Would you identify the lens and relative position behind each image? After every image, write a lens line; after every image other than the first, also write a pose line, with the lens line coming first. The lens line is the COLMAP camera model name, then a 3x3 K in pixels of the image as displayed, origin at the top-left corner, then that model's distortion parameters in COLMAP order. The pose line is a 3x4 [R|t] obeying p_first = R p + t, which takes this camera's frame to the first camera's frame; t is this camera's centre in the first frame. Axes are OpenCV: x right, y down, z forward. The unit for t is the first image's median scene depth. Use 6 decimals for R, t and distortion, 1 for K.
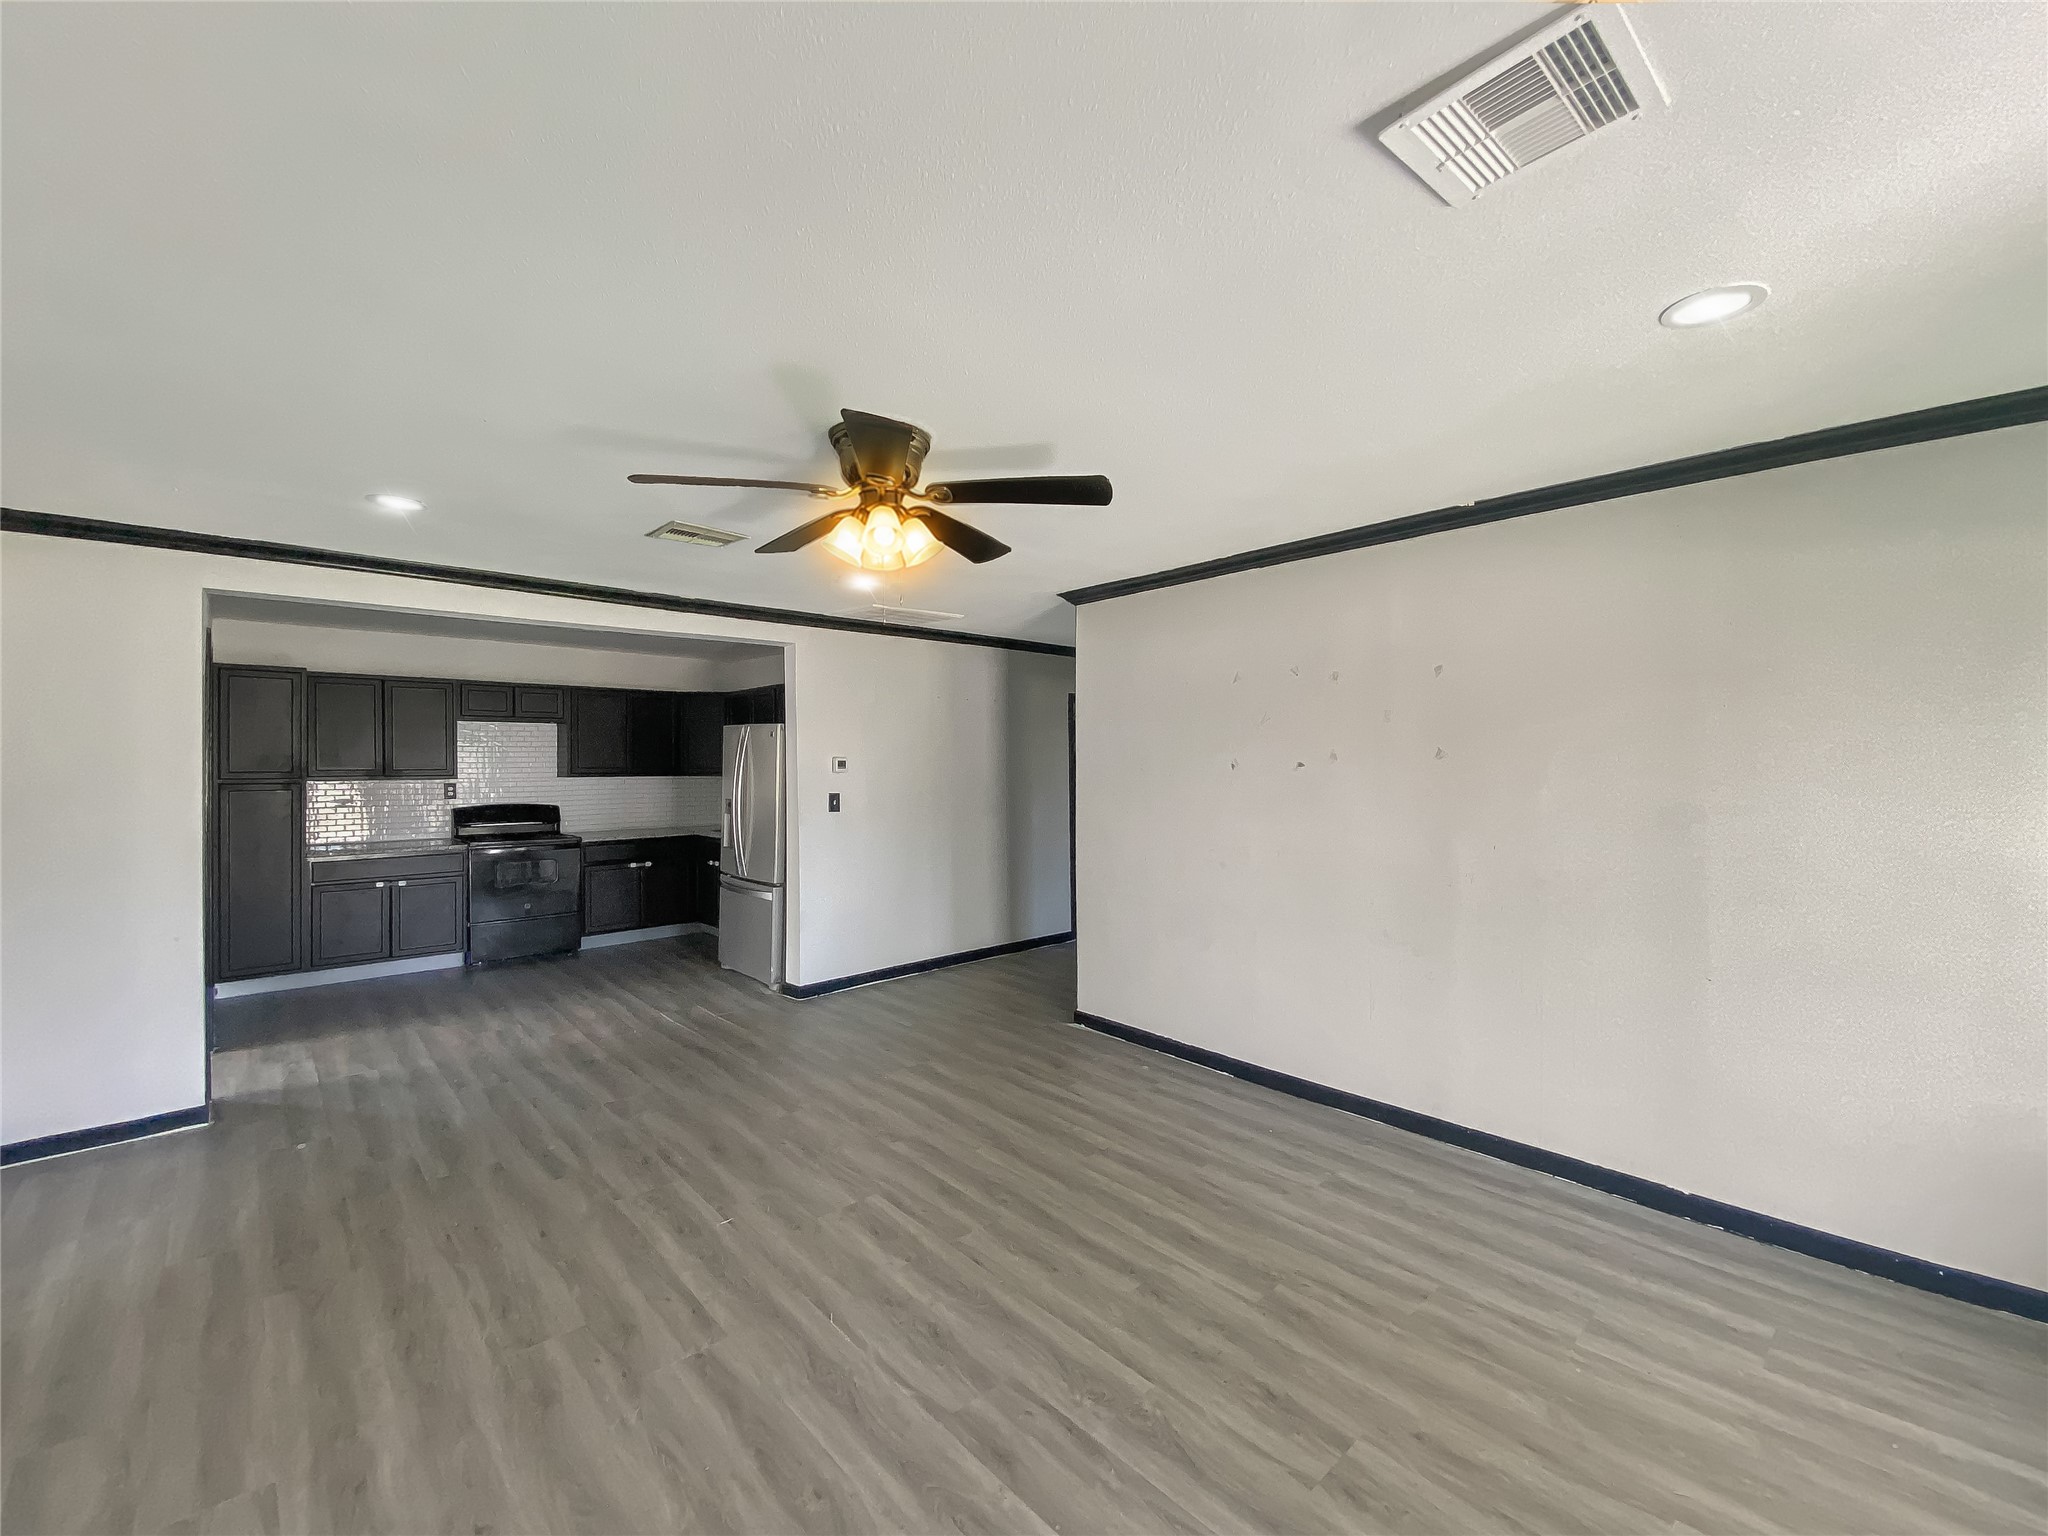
lens RADIAL K [[856.5, 0, 1024.0], [0, 856.5, 768.0], [0, 0, 1]] dist [0.001373, -0.000240]
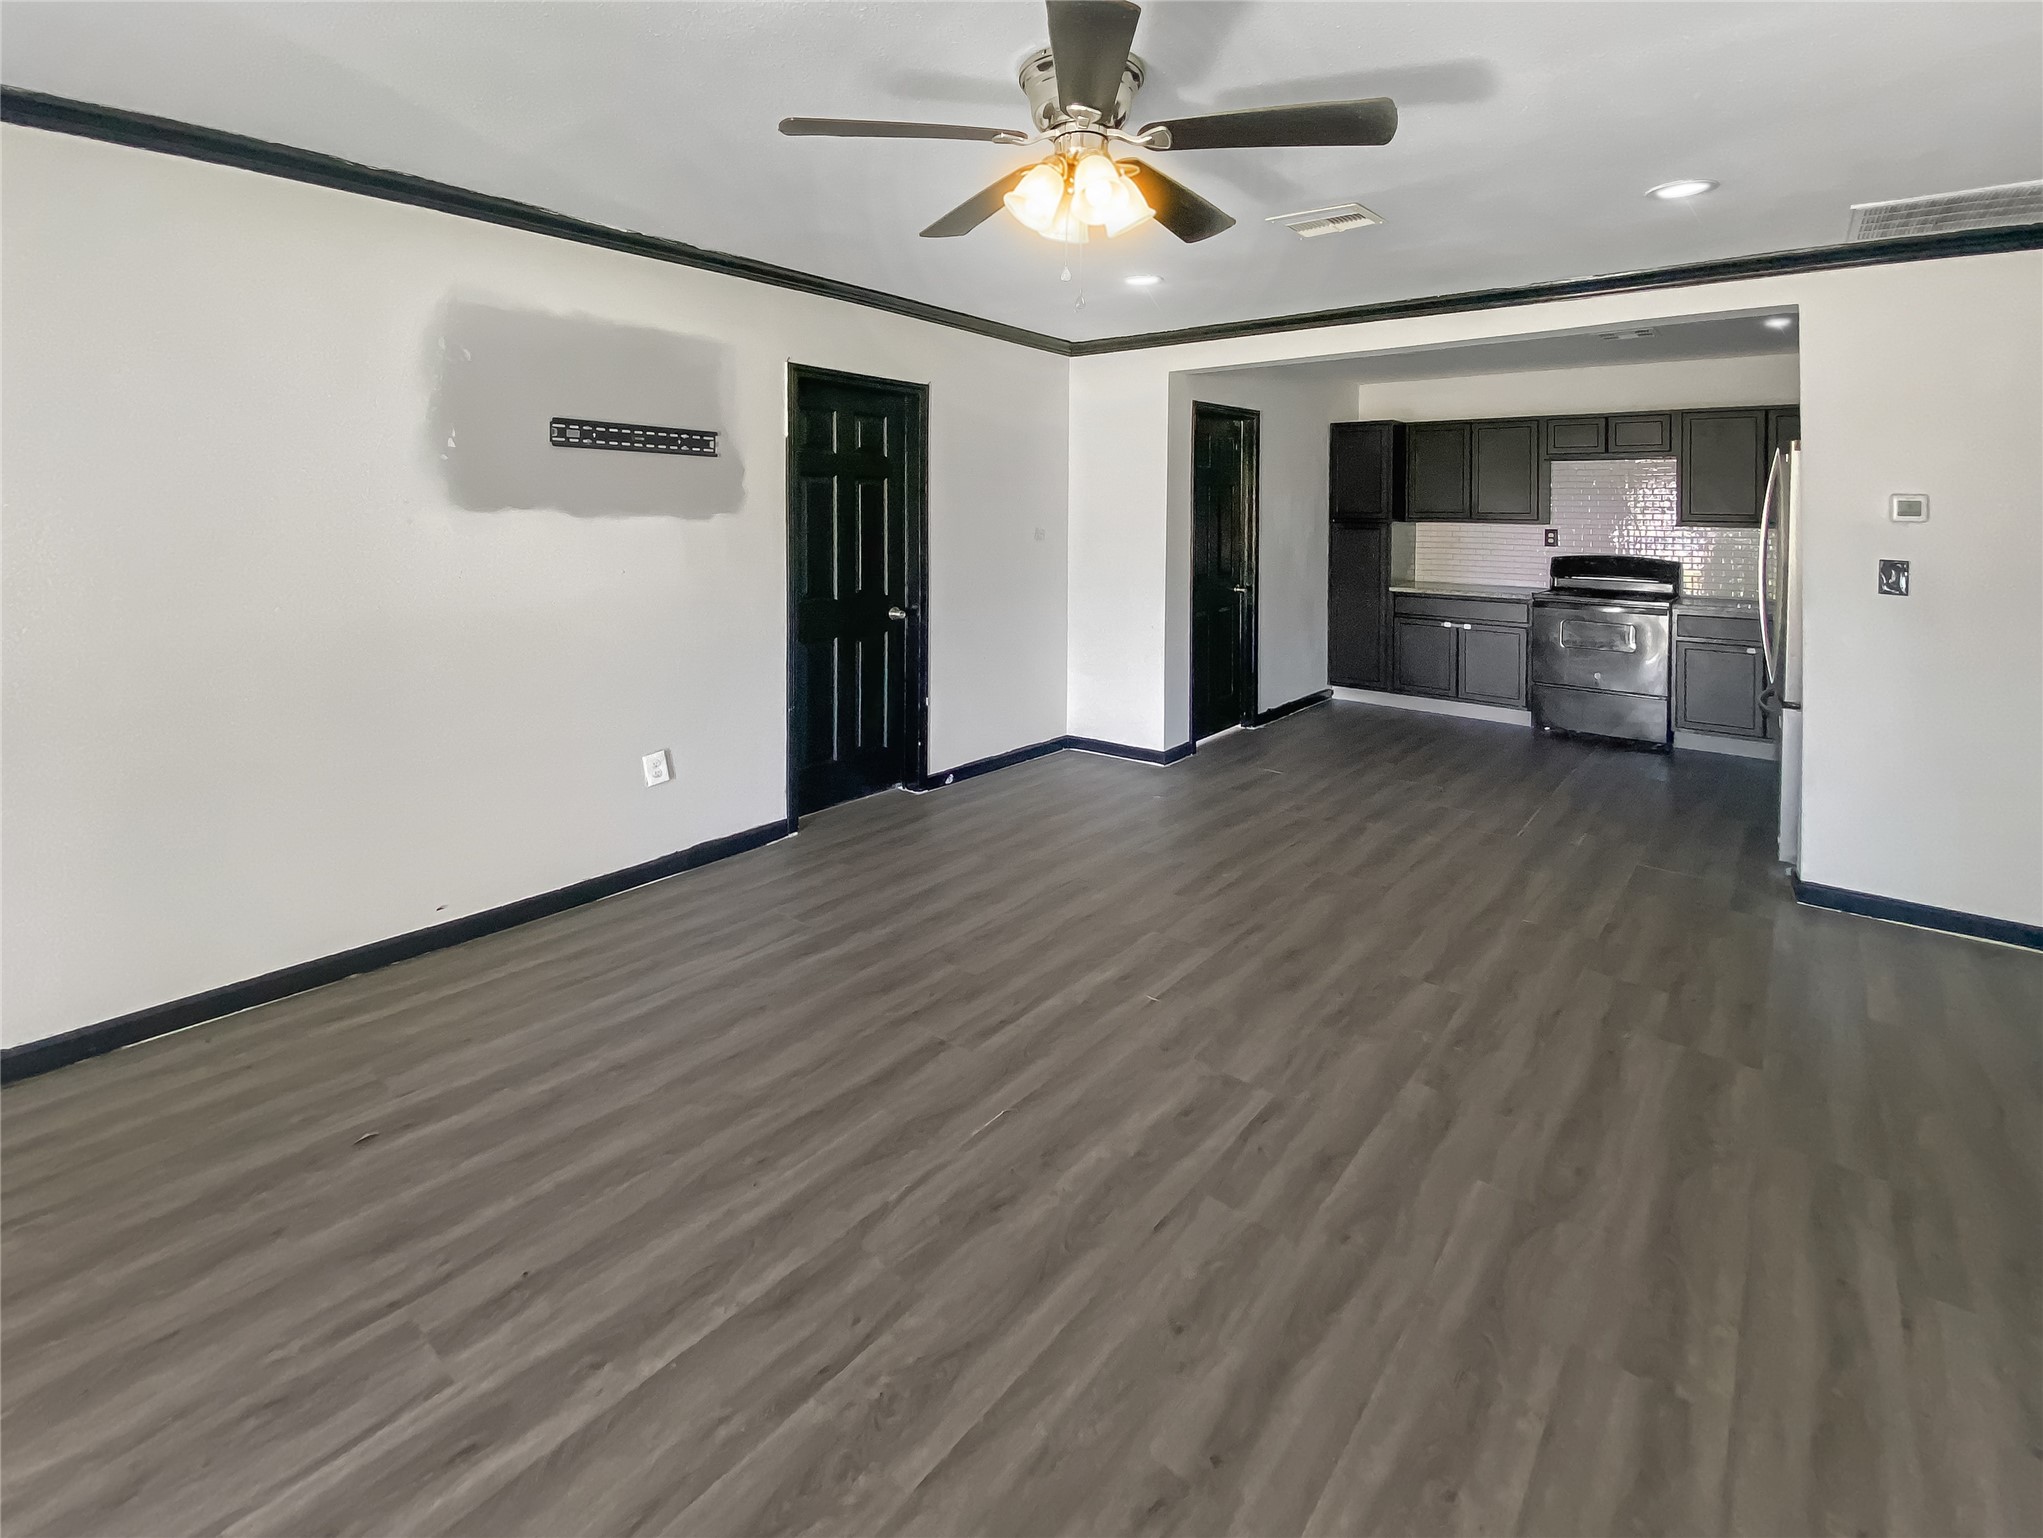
lens RADIAL K [[928.4, 0, 1017.0], [0, 928.4, 597.3], [0, 0, 1]] dist [0.002780, 0.000108]
pose [[0.138489, 0.102021, -0.985095, 0.556195], [-0.025929, 0.994712, 0.099372, 0.015553], [0.990025, 0.011781, 0.140402, 0.726280]]
